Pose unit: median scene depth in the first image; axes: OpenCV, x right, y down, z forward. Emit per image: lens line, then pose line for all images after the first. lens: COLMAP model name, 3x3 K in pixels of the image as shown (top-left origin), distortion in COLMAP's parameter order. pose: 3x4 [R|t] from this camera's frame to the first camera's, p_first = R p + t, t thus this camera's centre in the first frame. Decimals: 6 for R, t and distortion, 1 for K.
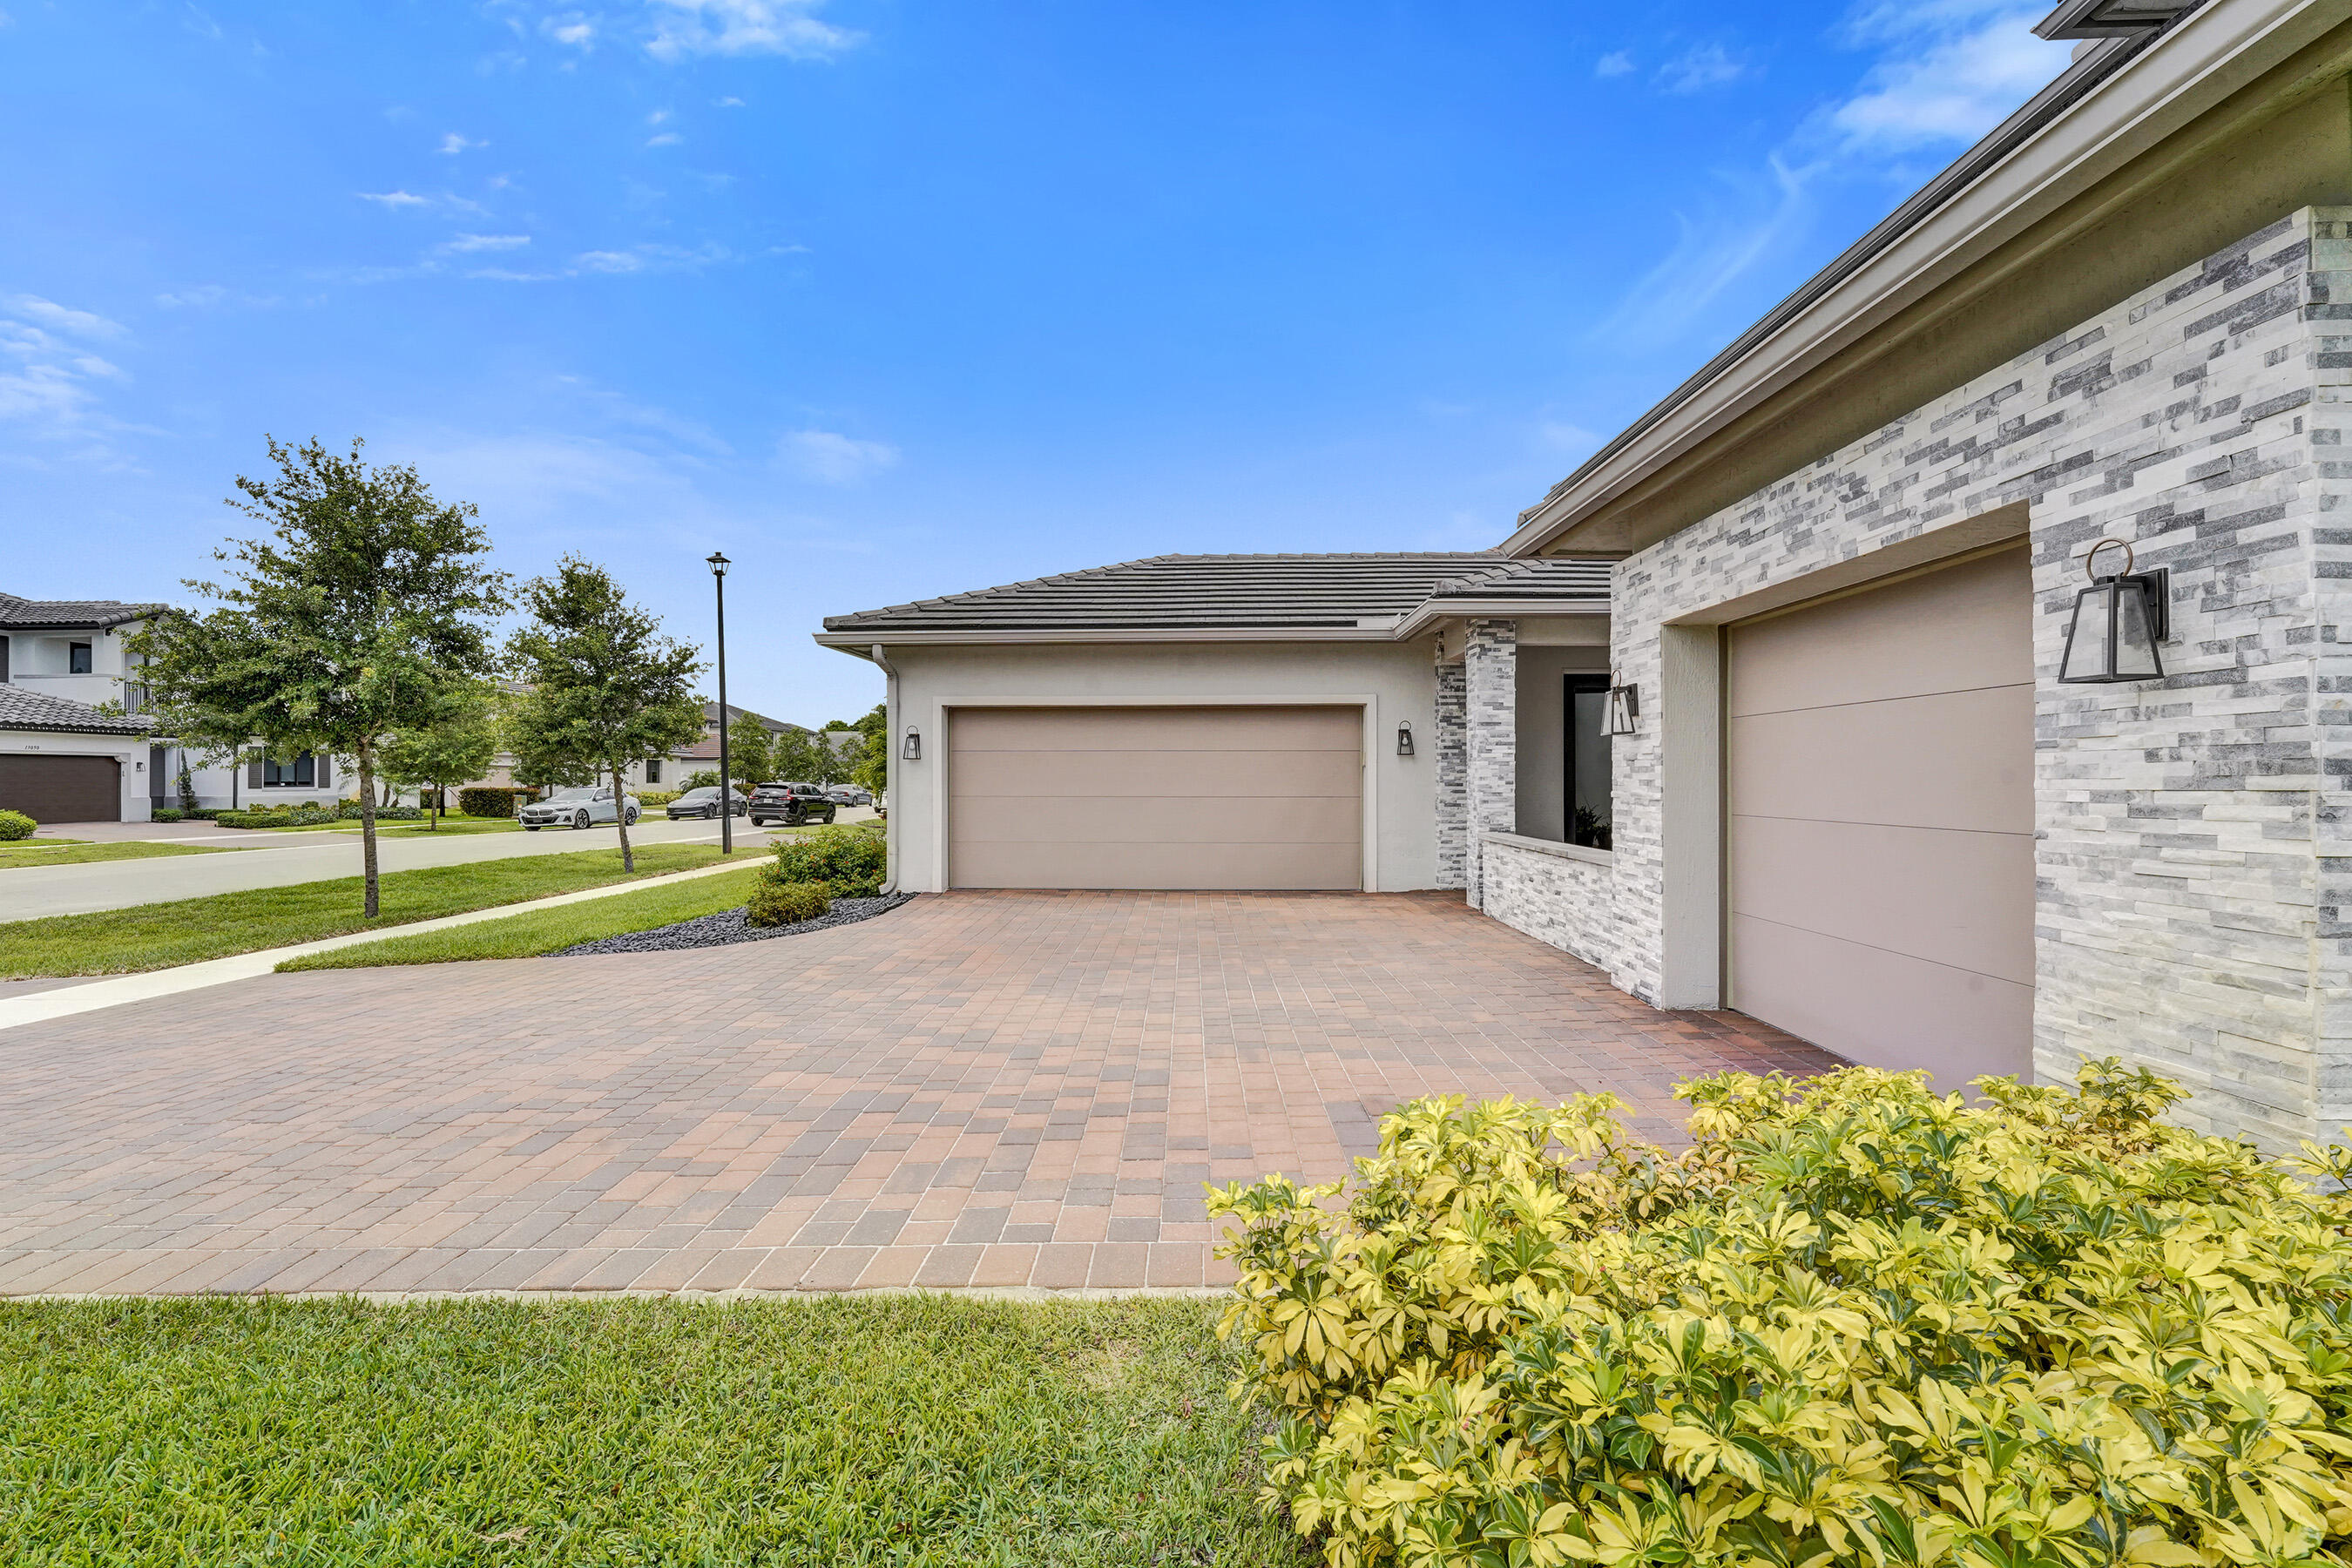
lens RADIAL K [[964.4, 0, 1168.3], [0, 964.4, 781.8], [0, 0, 1]] dist [-0.025676, 0.000330]
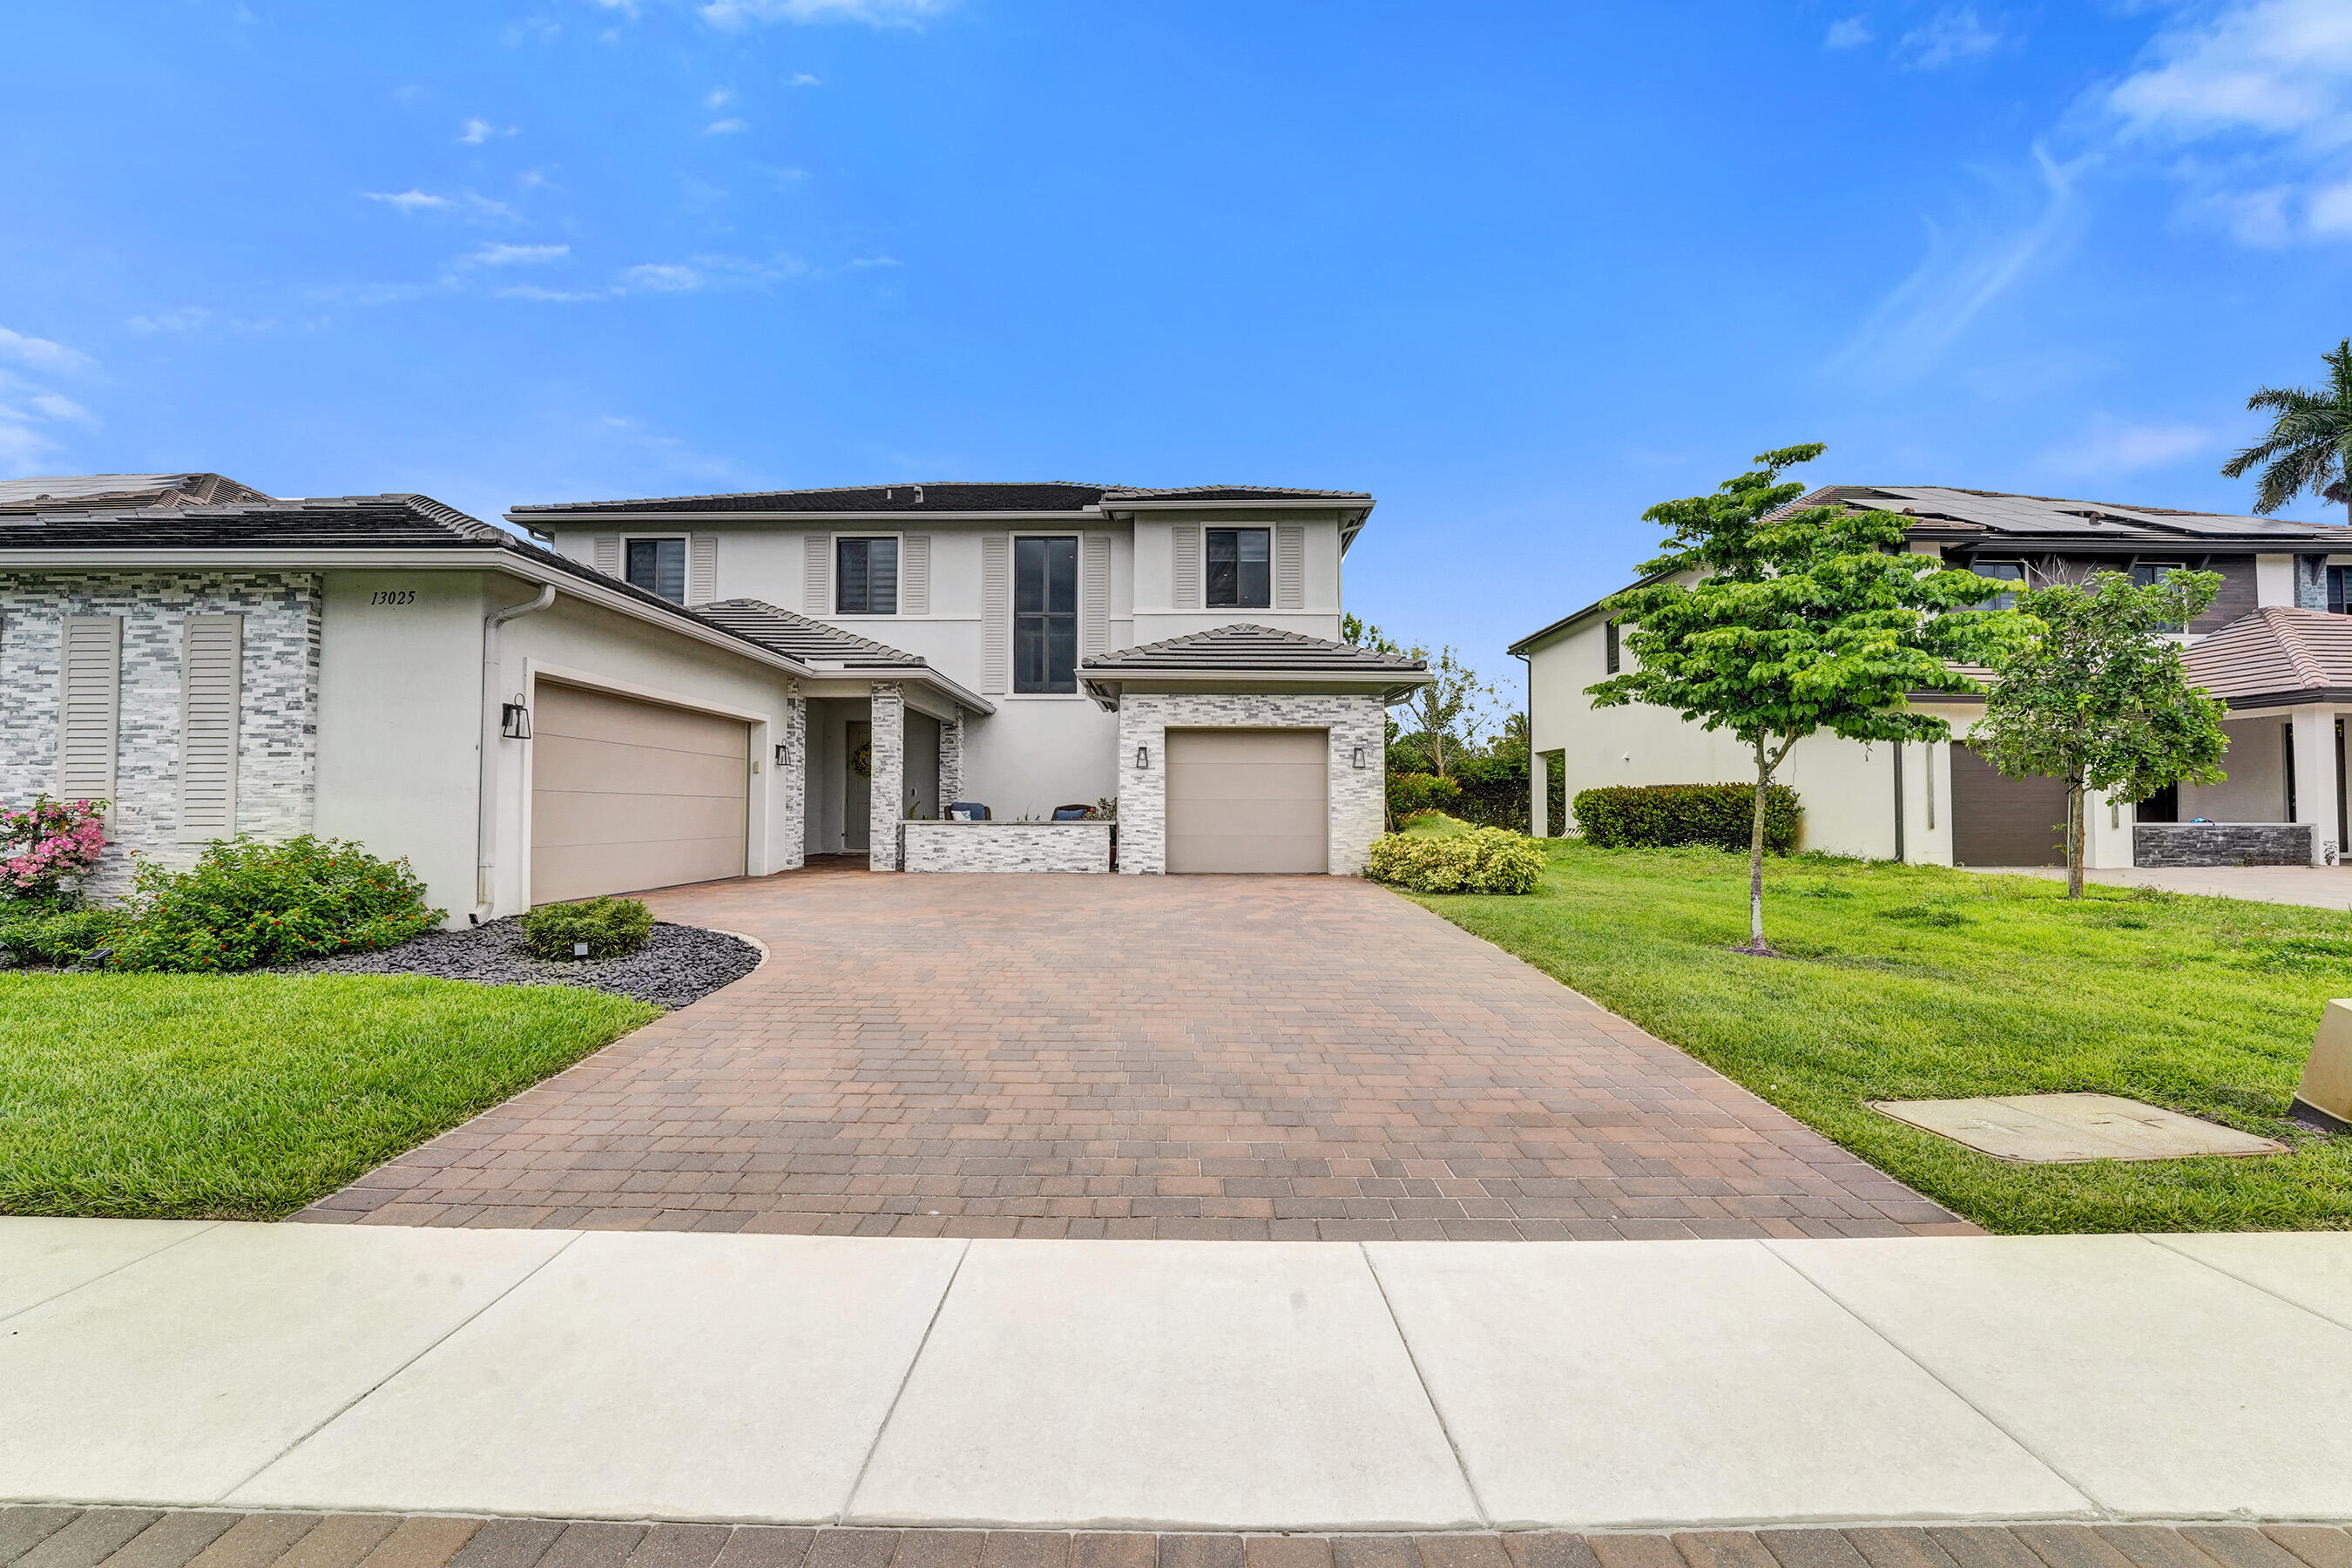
lens RADIAL K [[964.4, 0, 1168.3], [0, 964.4, 781.8], [0, 0, 1]] dist [-0.025676, 0.000330]
pose [[-0.019811, 0.032854, 0.999264, -3.677868], [-0.001638, 0.999458, -0.032892, 0.128656], [-0.999802, -0.002288, -0.019746, 1.812578]]
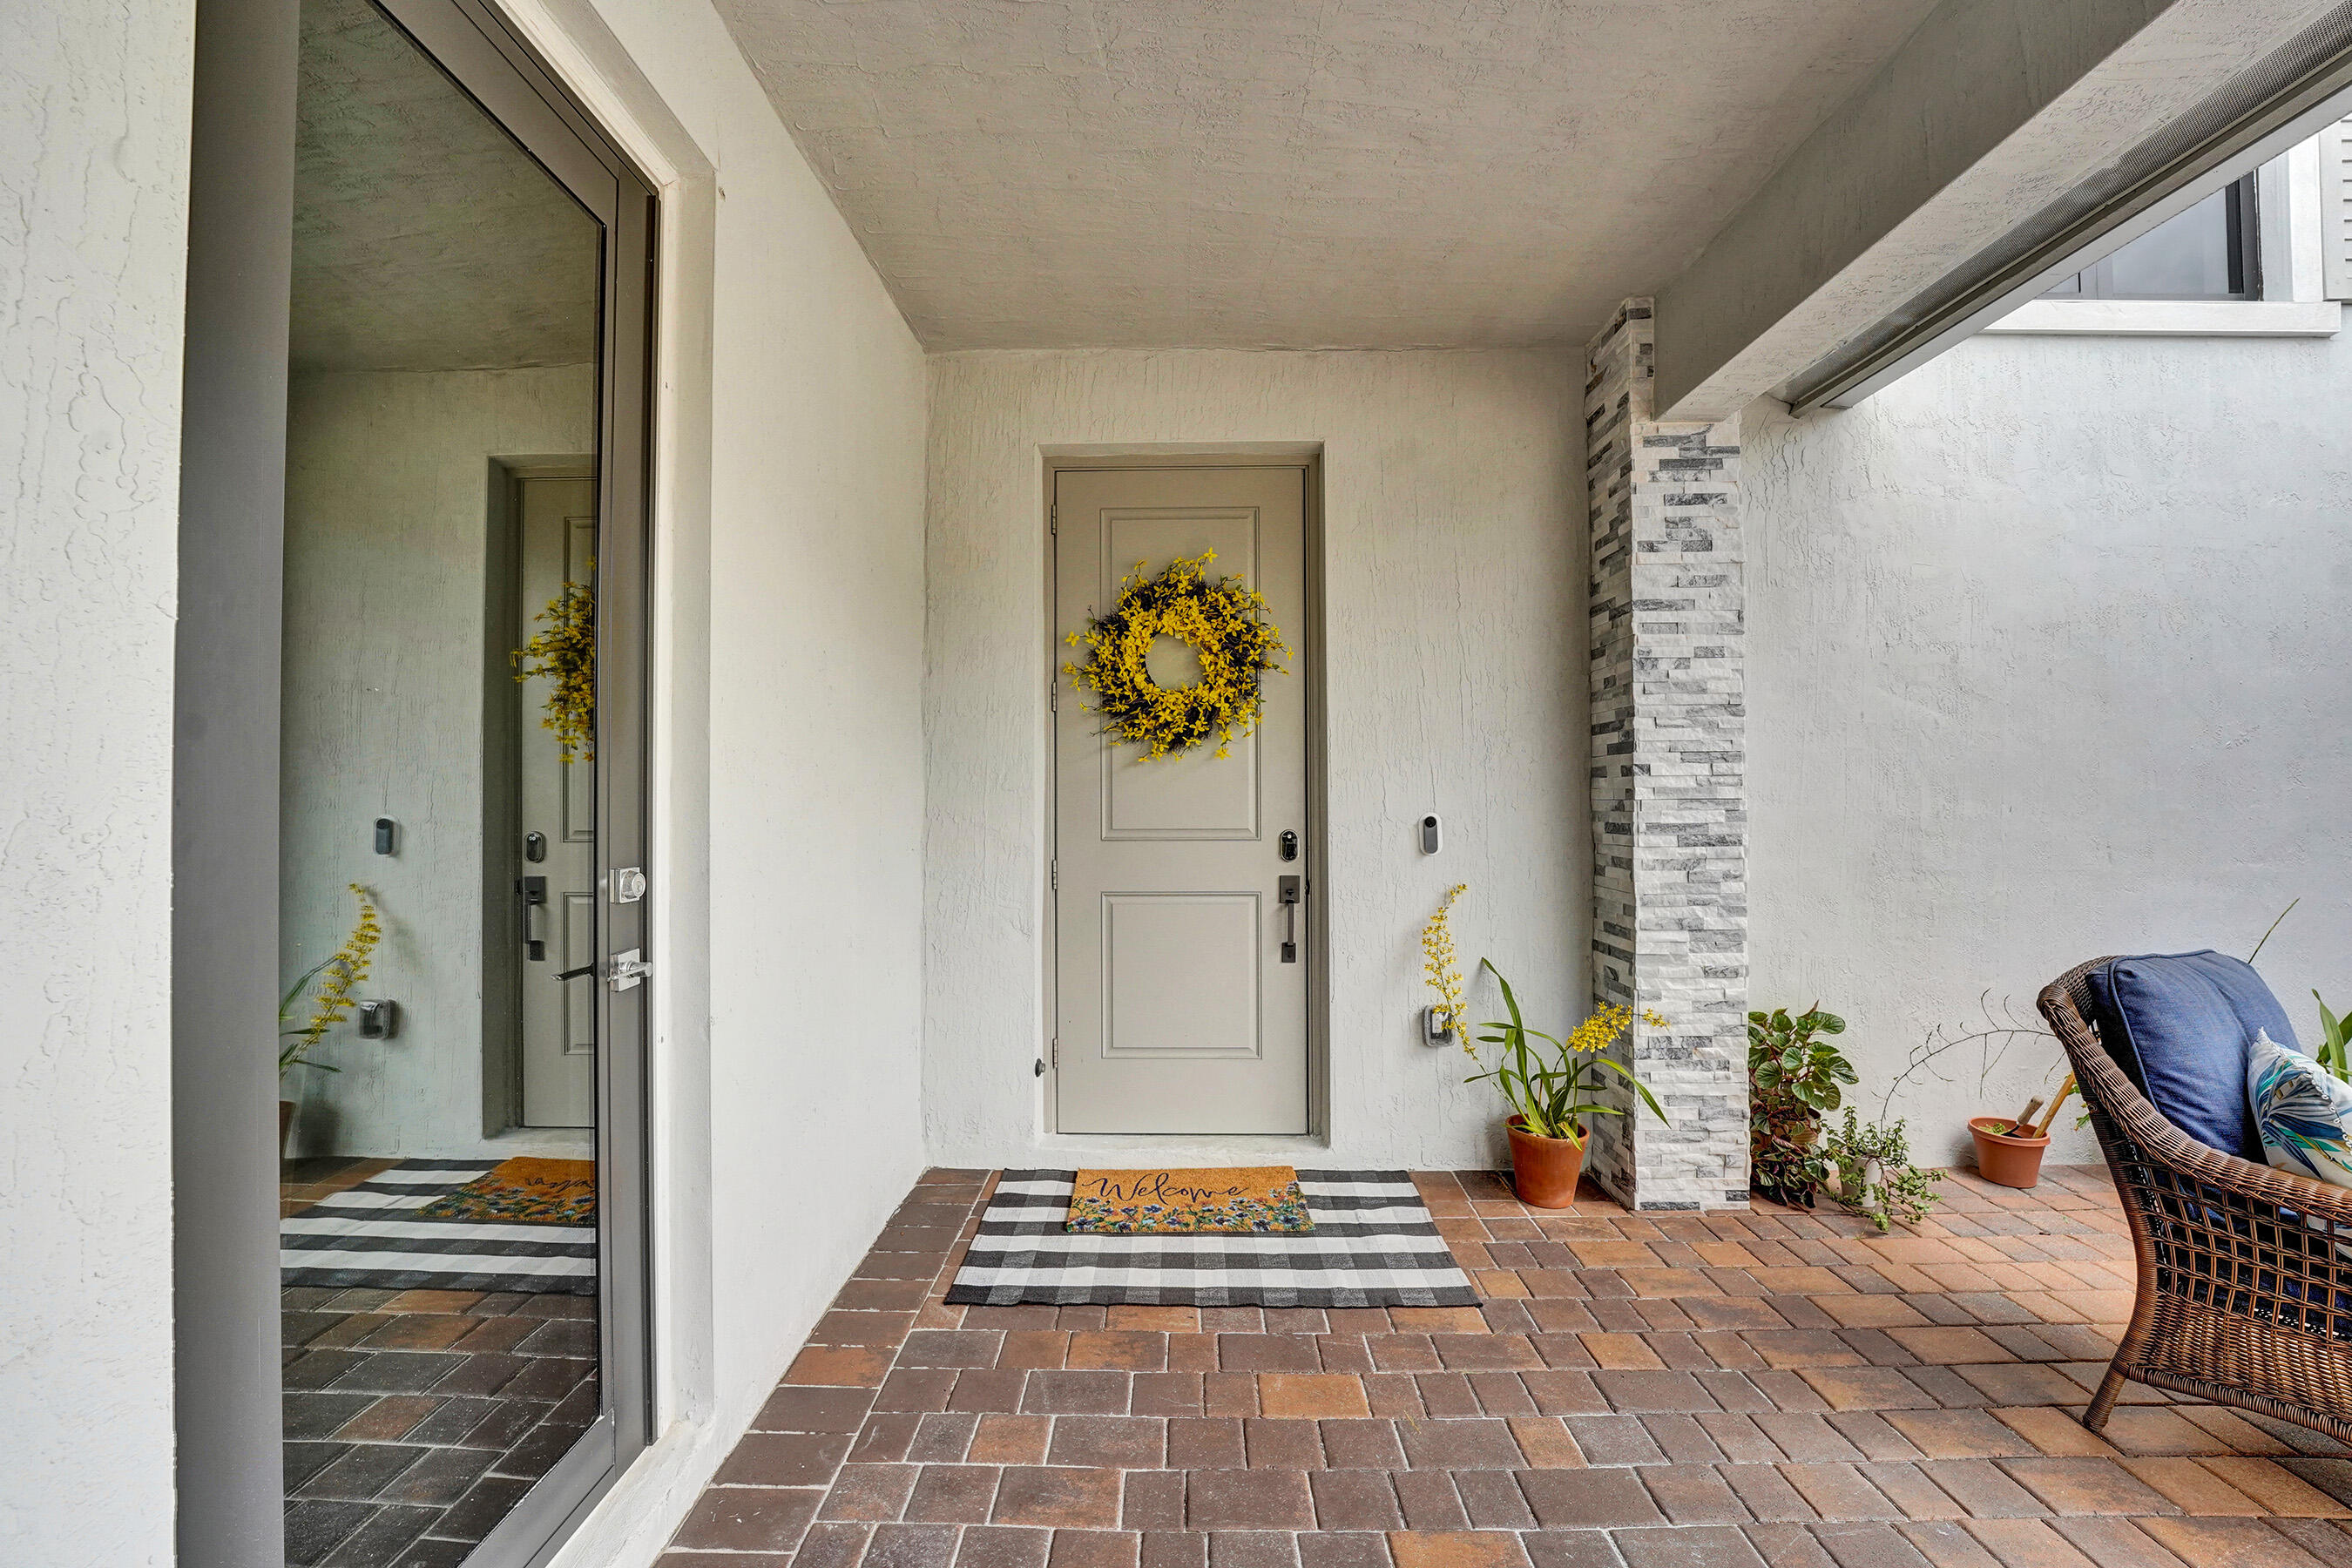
lens RADIAL K [[957.6, 0, 1171.1], [0, 957.6, 784.0], [0, 0, 1]] dist [-0.033195, 0.004762]
pose [[-0.013170, 0.010940, 0.999853, 1.316691], [0.003828, 0.999933, -0.010891, -0.050590], [-0.999906, 0.003684, -0.013211, 3.603113]]
